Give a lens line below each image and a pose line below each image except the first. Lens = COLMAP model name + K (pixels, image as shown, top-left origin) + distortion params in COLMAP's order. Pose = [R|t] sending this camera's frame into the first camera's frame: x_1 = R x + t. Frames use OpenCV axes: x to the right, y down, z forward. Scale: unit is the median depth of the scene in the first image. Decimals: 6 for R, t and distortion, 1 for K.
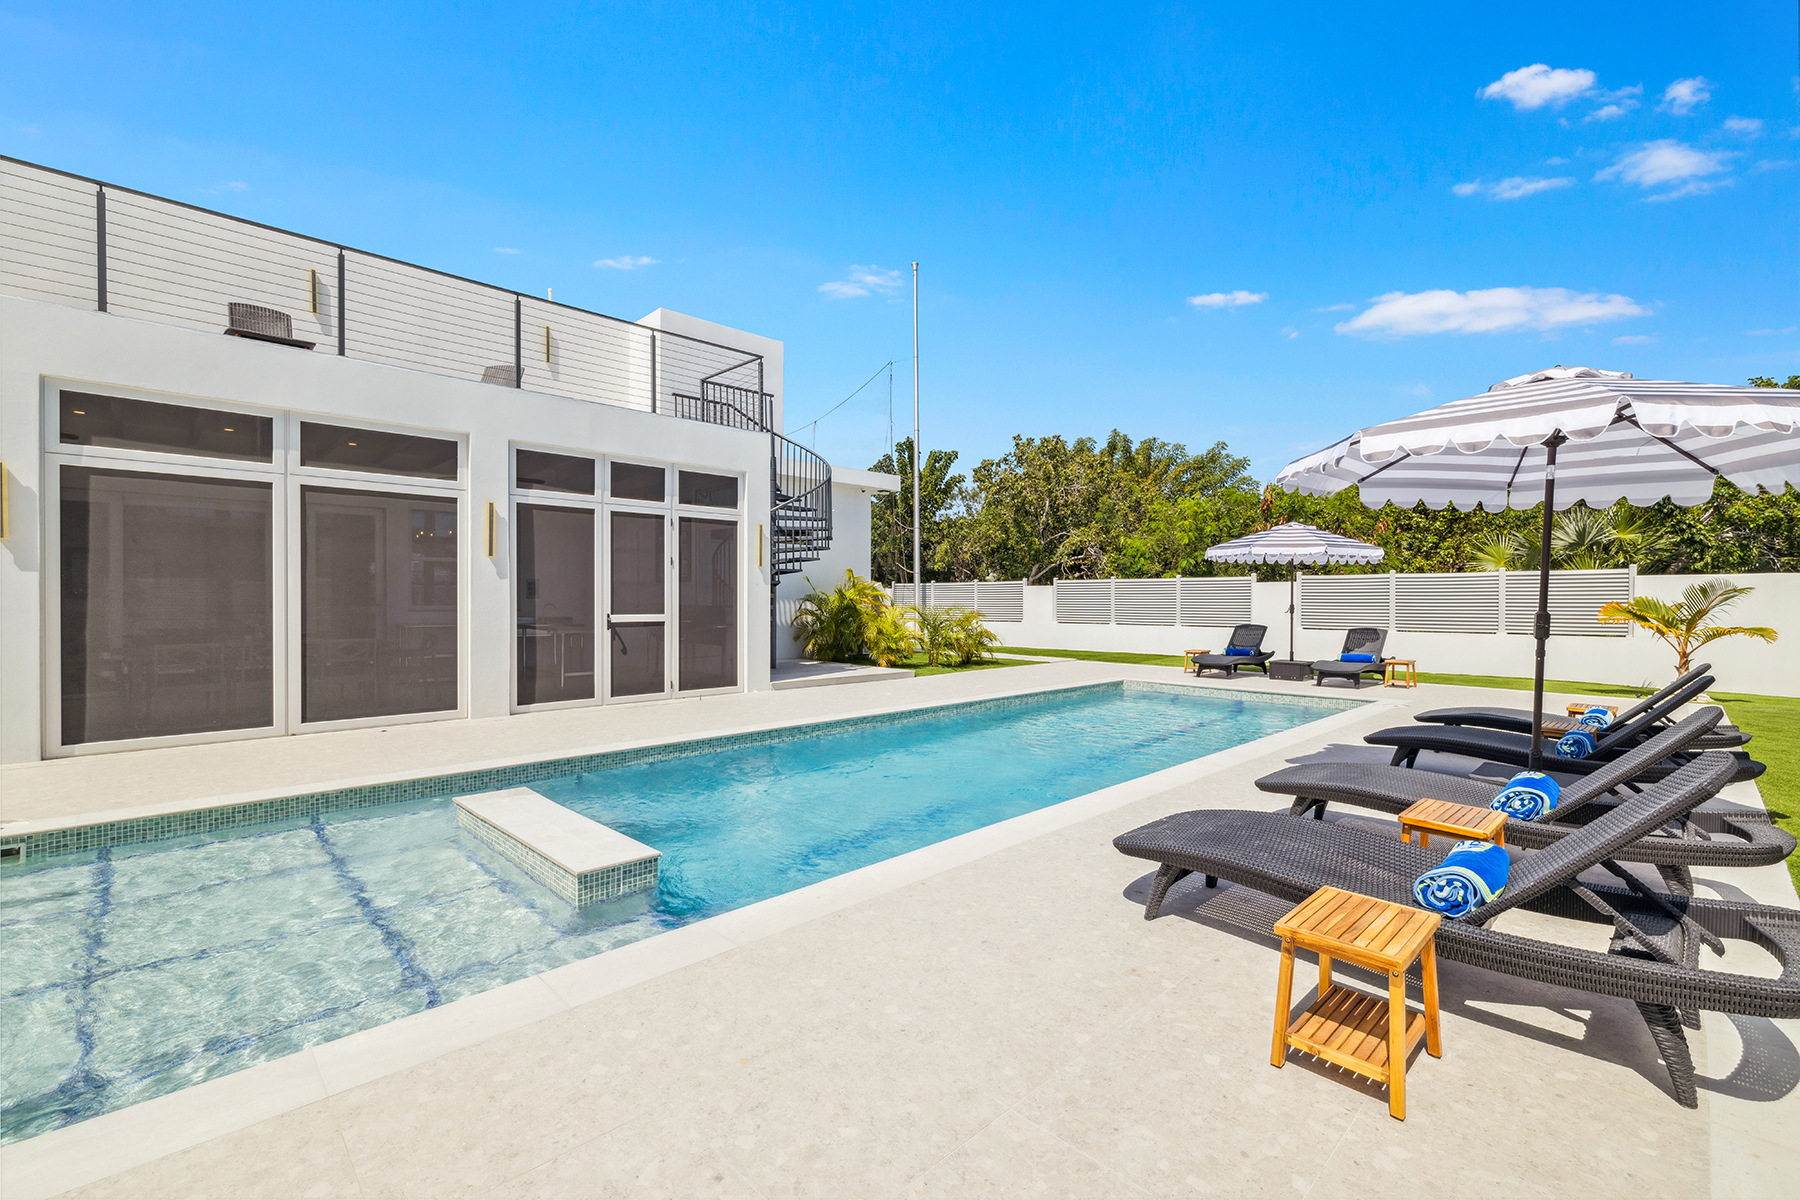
lens RADIAL K [[782.3, 0, 900.0], [0, 782.3, 600.0], [0, 0, 1]] dist [-0.039181, 0.000040]
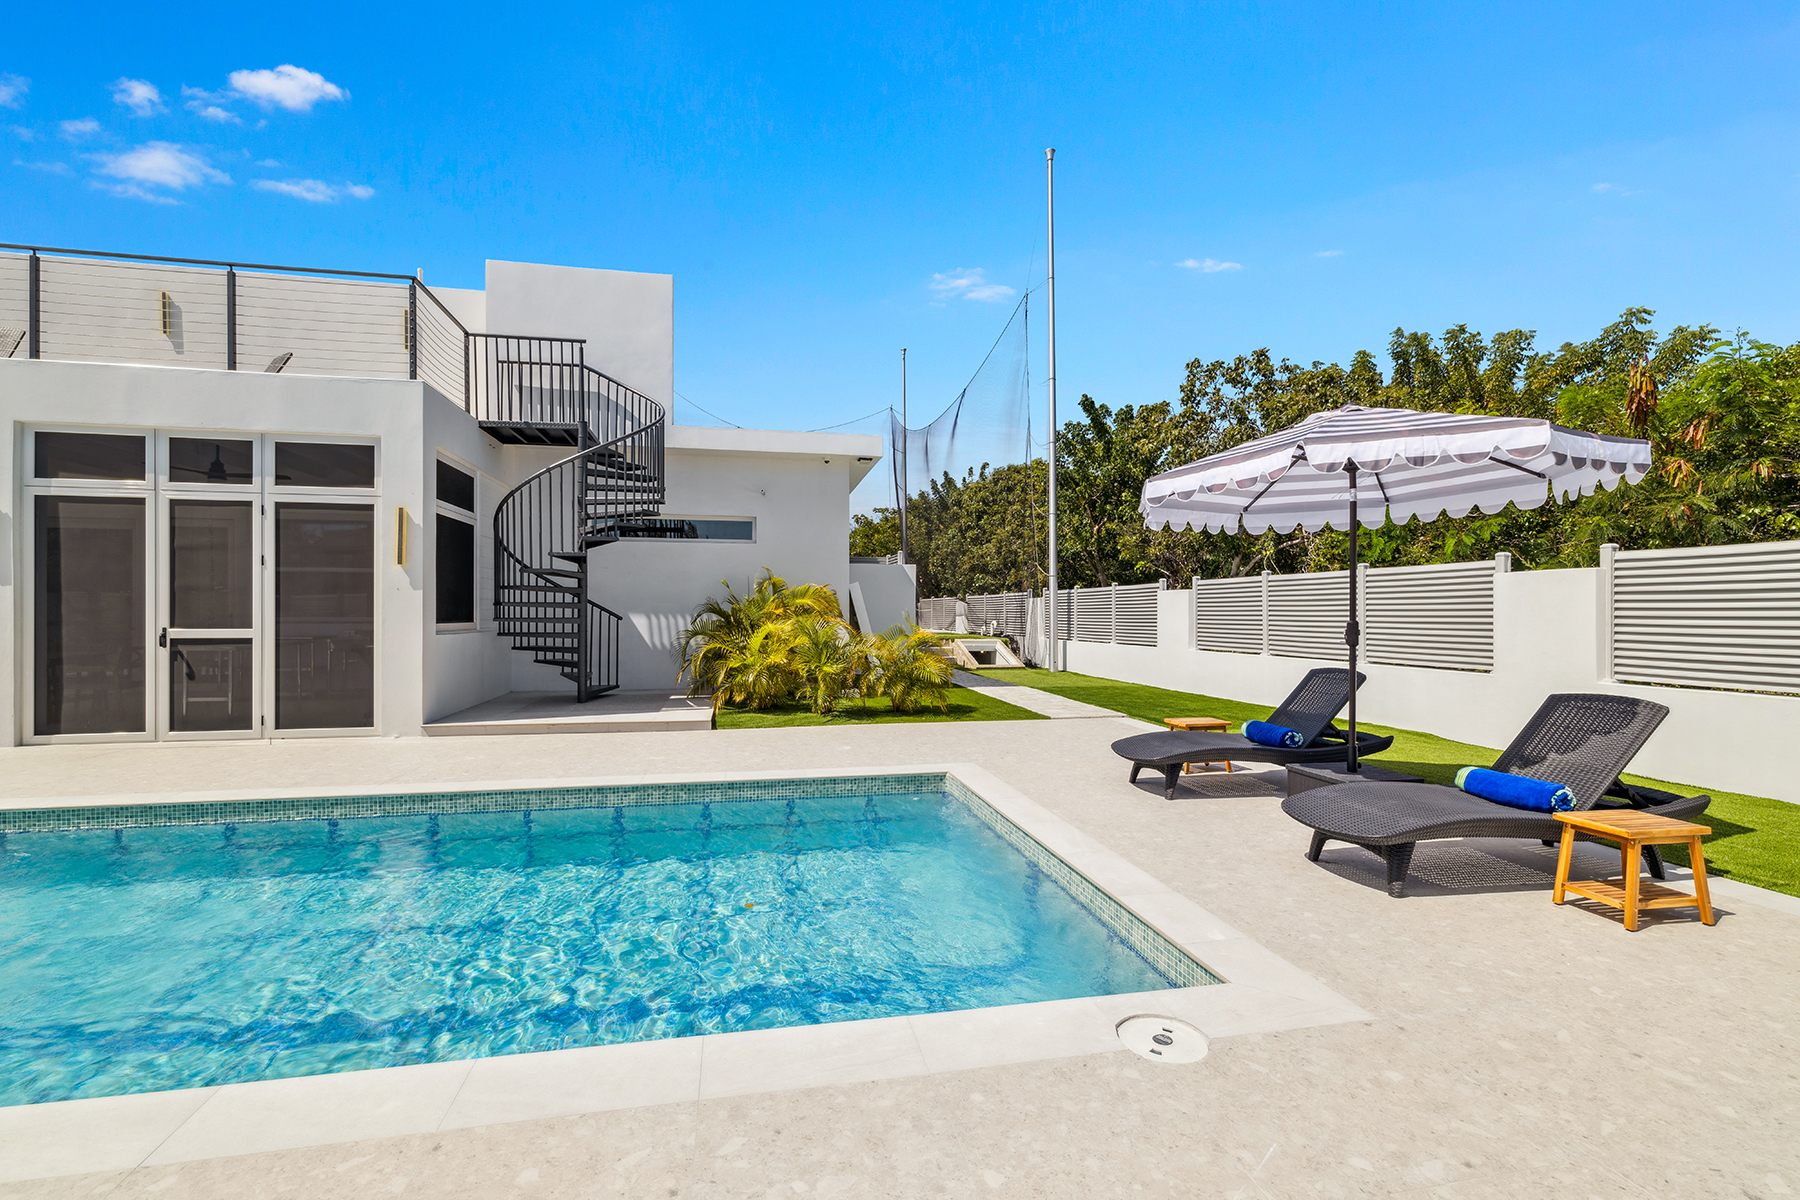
lens RADIAL K [[798.9, 0, 900.0], [0, 798.9, 600.0], [0, 0, 1]] dist [-0.030591, 0.000098]
pose [[0.847983, -0.007998, -0.529963, 0.645344], [-0.000501, 0.999874, -0.015891, 0.001548], [0.530023, 0.013741, 0.847872, 0.672767]]
